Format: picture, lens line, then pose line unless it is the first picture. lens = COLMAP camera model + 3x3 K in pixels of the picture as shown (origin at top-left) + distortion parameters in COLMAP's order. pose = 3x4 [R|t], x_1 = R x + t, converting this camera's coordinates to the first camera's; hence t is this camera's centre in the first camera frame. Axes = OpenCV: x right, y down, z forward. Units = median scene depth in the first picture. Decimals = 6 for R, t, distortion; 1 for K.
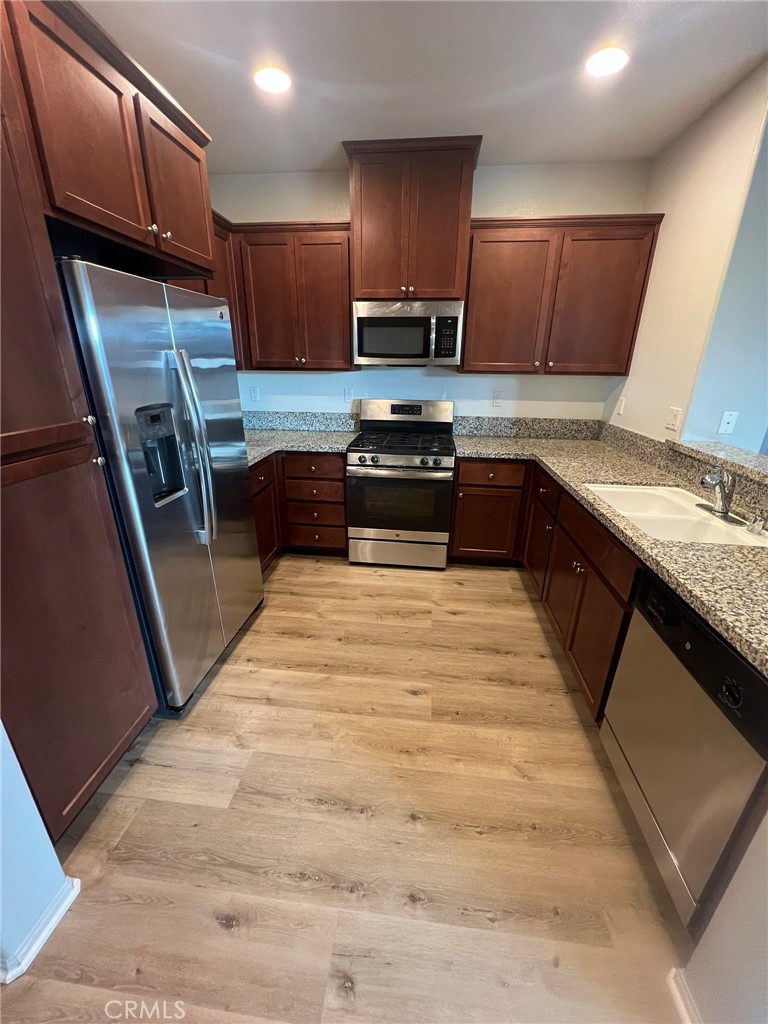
lens RADIAL K [[408.0, 0, 385.2], [0, 408.0, 512.0], [0, 0, 1]] dist [-0.002350, -0.000064]
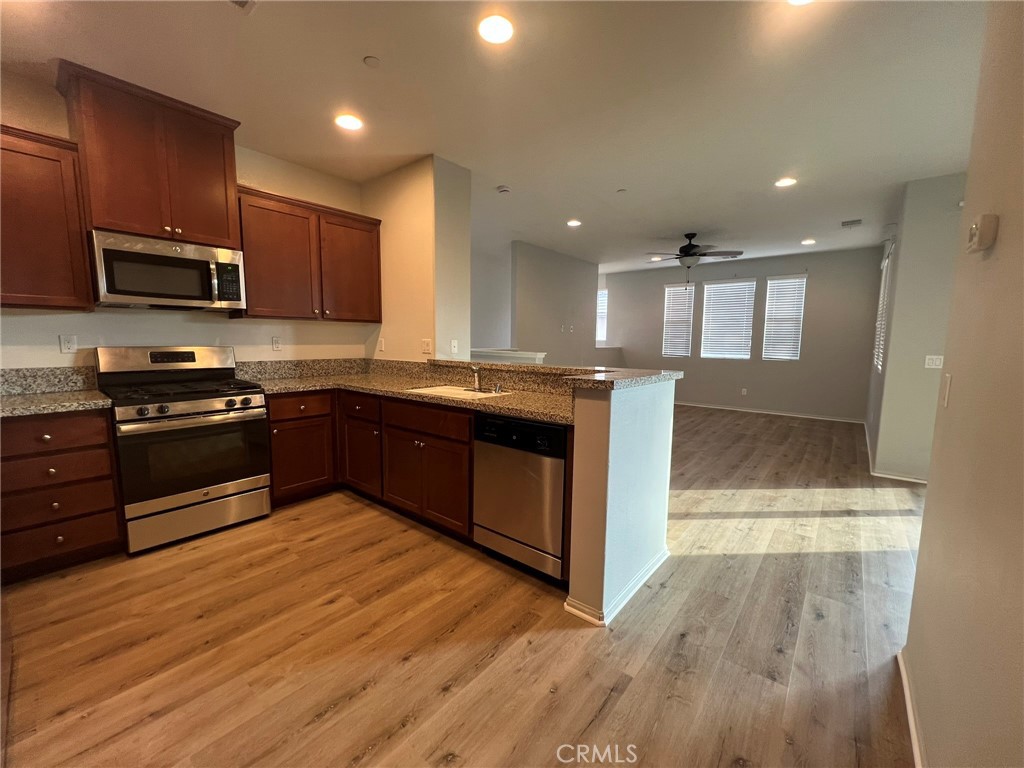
lens RADIAL K [[408.0, 0, 511.2], [0, 408.0, 383.9], [0, 0, 1]] dist [-0.002350, -0.000064]
pose [[0.551057, -0.098182, 0.828672, -0.530473], [0.287157, 0.954716, -0.077840, 0.153418], [-0.783503, 0.280853, 0.554296, -0.070524]]
